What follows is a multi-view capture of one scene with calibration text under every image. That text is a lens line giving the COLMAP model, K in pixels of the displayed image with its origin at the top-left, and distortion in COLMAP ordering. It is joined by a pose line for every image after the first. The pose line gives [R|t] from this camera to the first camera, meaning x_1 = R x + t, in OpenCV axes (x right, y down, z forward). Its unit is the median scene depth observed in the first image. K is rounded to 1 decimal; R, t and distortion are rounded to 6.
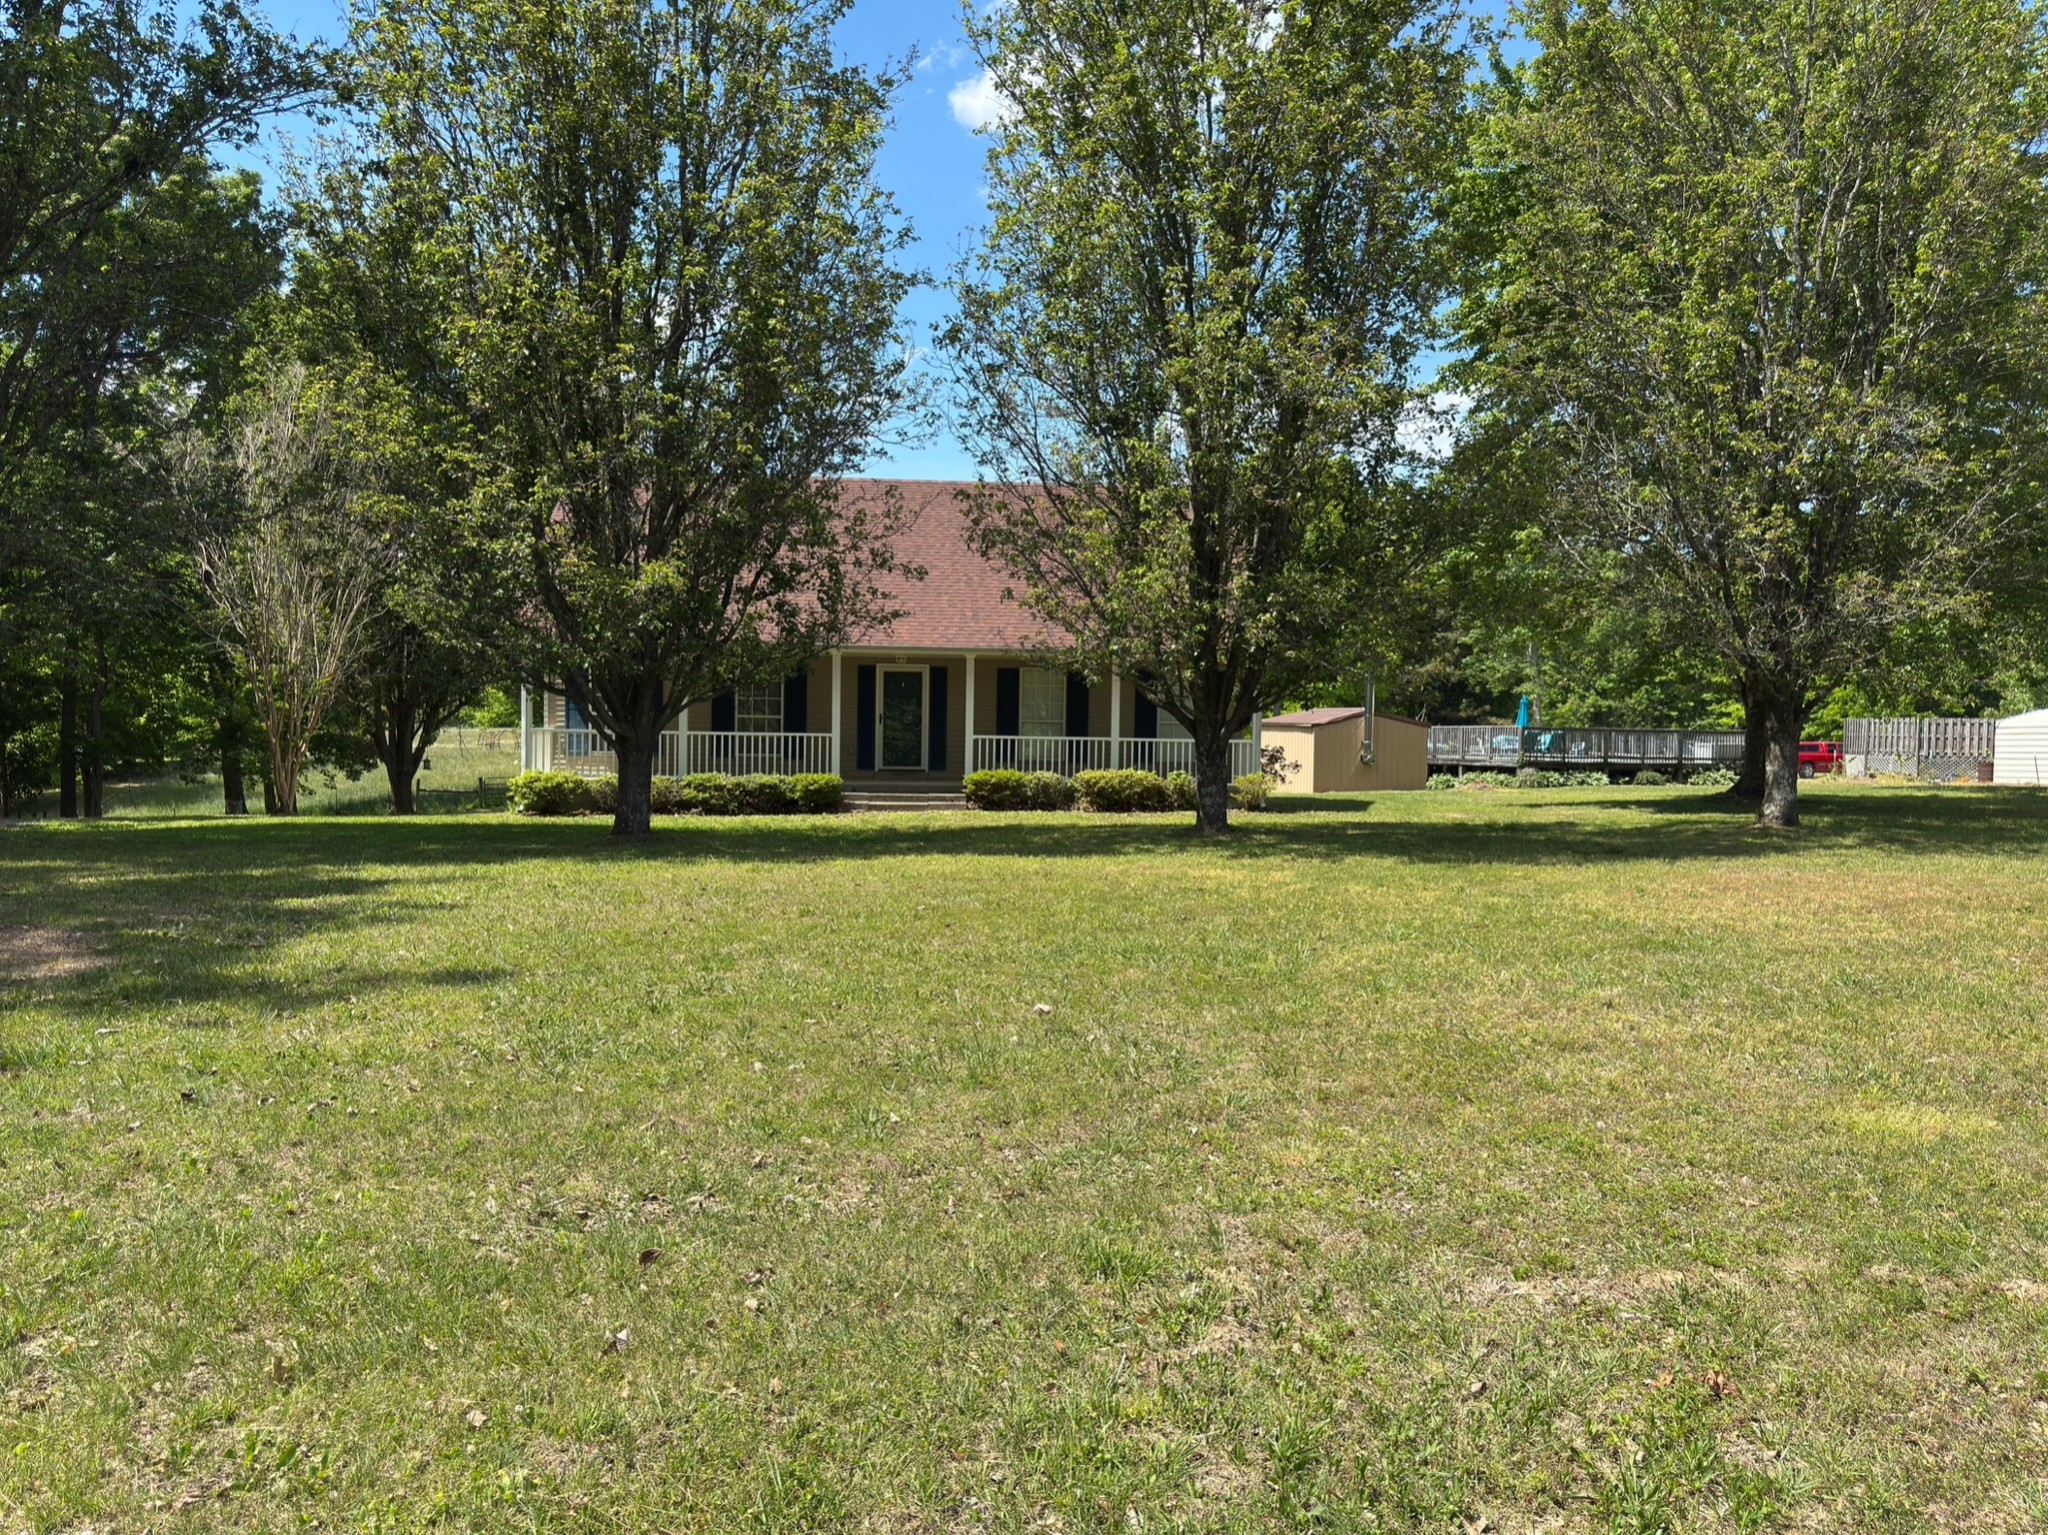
lens RADIAL K [[810.2, 0, 1033.2], [0, 810.2, 767.7], [0, 0, 1]] dist [-0.001557, 0.000340]
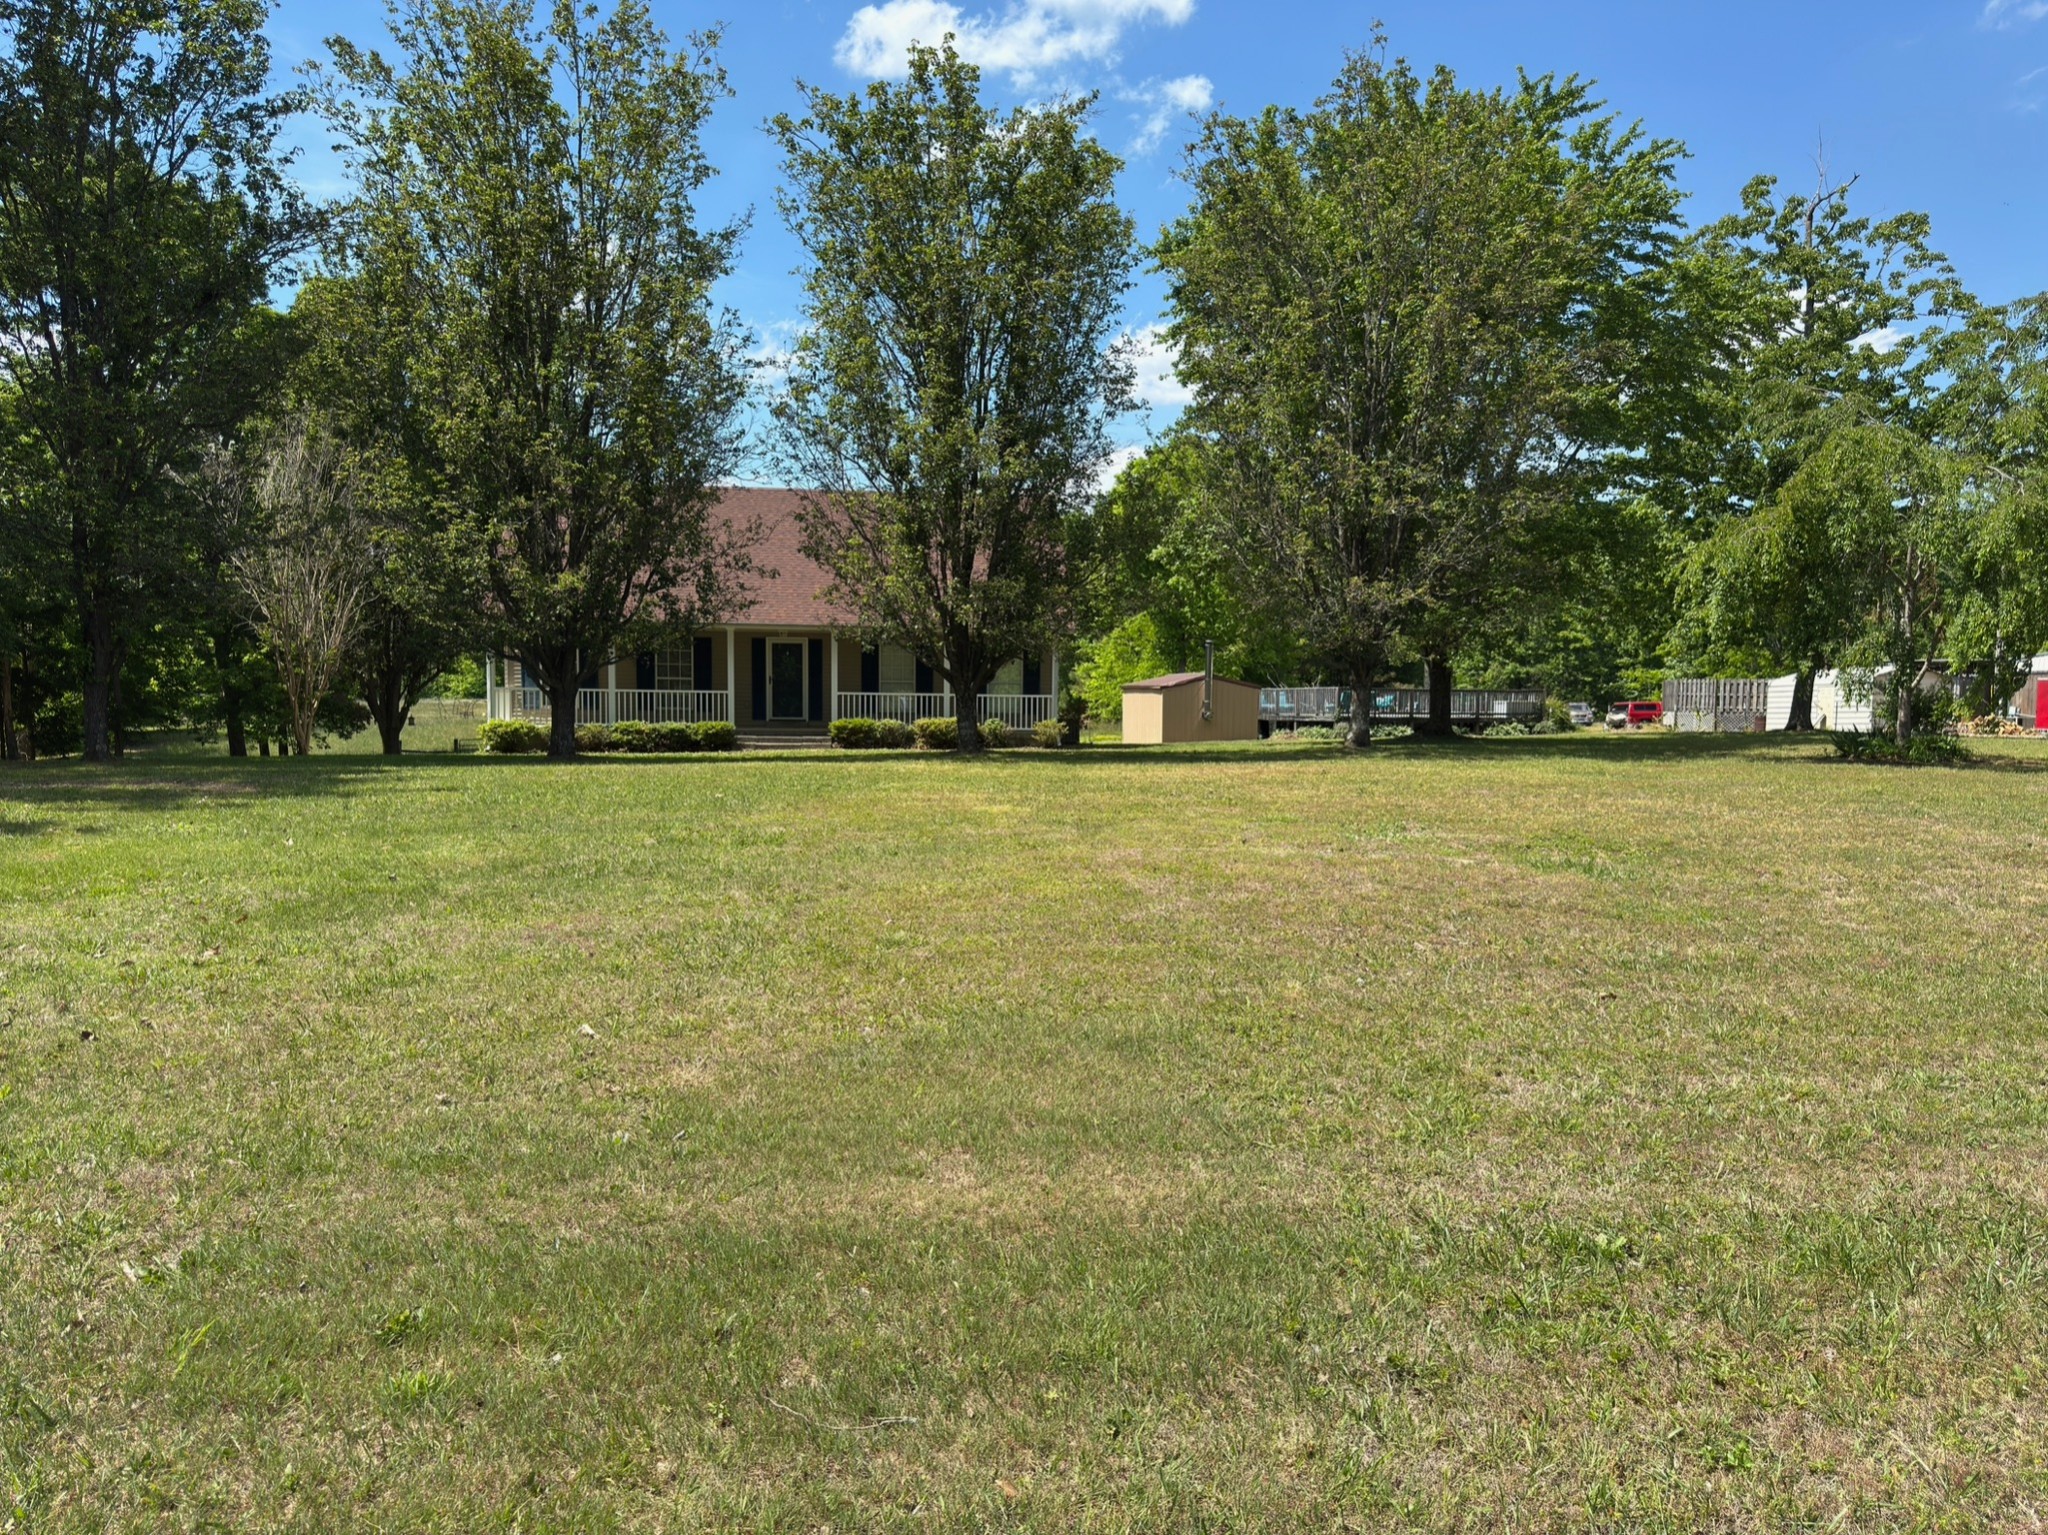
lens RADIAL K [[840.5, 0, 1019.8], [0, 840.5, 743.7], [0, 0, 1]] dist [0.023236, -0.000131]
pose [[0.999904, -0.004889, -0.012976, 0.244411], [0.004875, 0.999988, -0.001085, 0.047866], [0.012981, 0.001021, 0.999915, -0.358266]]
